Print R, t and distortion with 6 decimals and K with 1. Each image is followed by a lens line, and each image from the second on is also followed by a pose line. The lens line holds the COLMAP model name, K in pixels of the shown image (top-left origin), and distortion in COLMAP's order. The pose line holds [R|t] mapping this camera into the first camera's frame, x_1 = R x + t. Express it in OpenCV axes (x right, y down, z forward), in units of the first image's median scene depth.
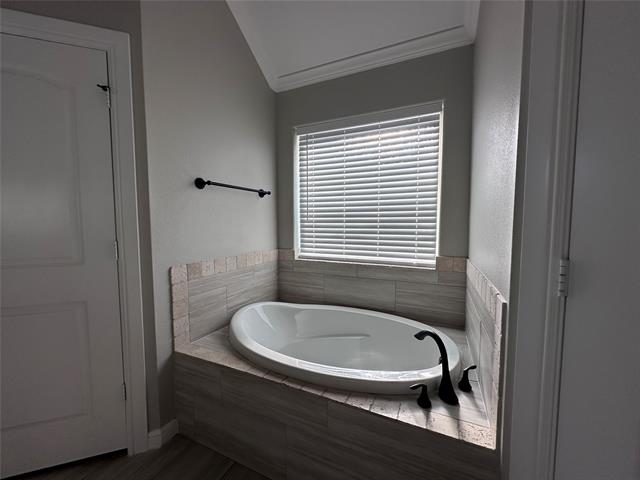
lens RADIAL K [[254.0, 0, 320.0], [0, 254.0, 240.0], [0, 0, 1]] dist [0.000279, 0.000204]
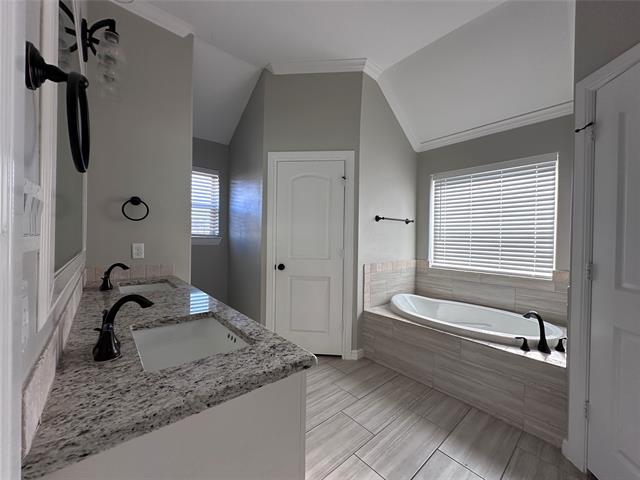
lens RADIAL K [[254.0, 0, 320.0], [0, 254.0, 240.0], [0, 0, 1]] dist [0.000279, 0.000204]
pose [[0.909822, 0.018749, -0.414574, -0.085744], [-0.044352, 0.997650, -0.052218, 0.031036], [0.412621, 0.065897, 0.908516, -0.663298]]
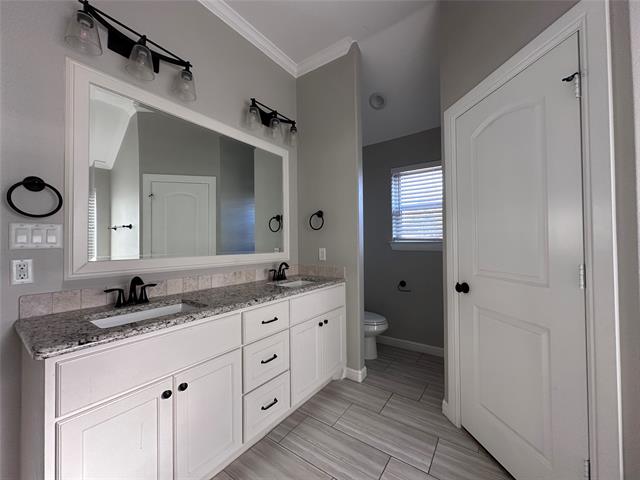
lens RADIAL K [[254.0, 0, 320.0], [0, 254.0, 240.0], [0, 0, 1]] dist [0.000279, 0.000204]
pose [[-0.191002, -0.009796, -0.981541, 0.070876], [-0.054249, 0.998527, 0.000591, -0.019723], [0.980089, 0.053360, -0.191252, 0.253667]]
